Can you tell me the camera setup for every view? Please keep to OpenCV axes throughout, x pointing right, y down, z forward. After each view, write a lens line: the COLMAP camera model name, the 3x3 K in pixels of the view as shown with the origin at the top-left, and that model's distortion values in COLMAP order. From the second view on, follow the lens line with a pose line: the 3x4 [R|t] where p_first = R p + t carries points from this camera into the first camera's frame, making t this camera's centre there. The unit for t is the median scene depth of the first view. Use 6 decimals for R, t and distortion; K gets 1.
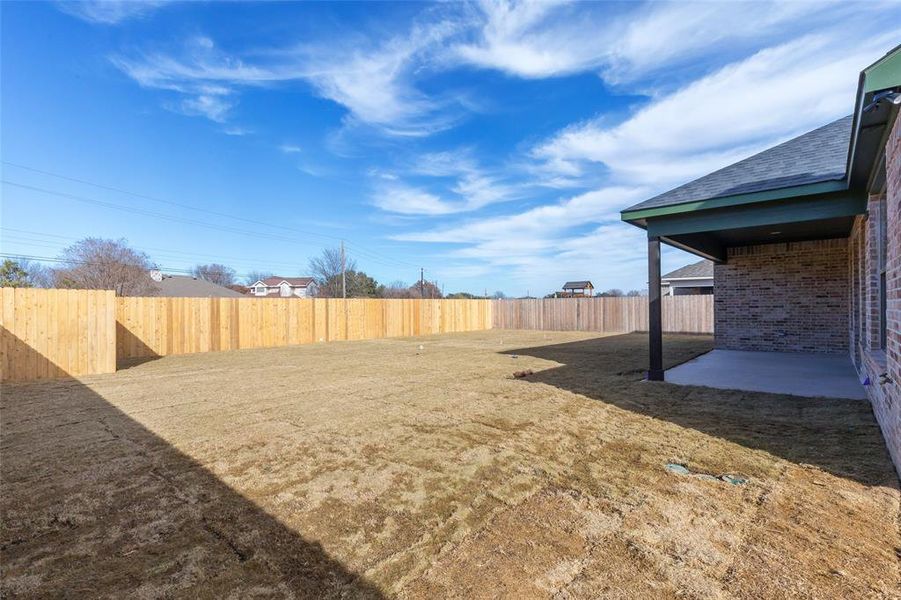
lens RADIAL K [[405.5, 0, 445.4], [0, 405.5, 301.9], [0, 0, 1]] dist [0.005682, -0.002695]
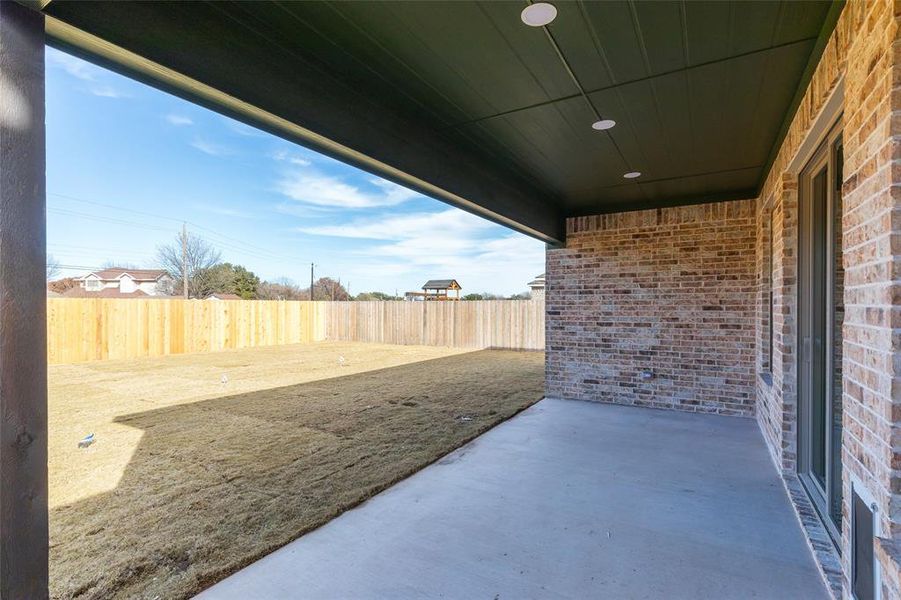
lens RADIAL K [[430.0, 0, 445.8], [0, 430.0, 305.1], [0, 0, 1]] dist [0.002544, -0.003061]
pose [[0.981343, 0.013953, 0.191760, 0.182804], [-0.014948, 0.999881, 0.003746, -0.005552], [-0.191685, -0.006543, 0.981435, 0.197244]]
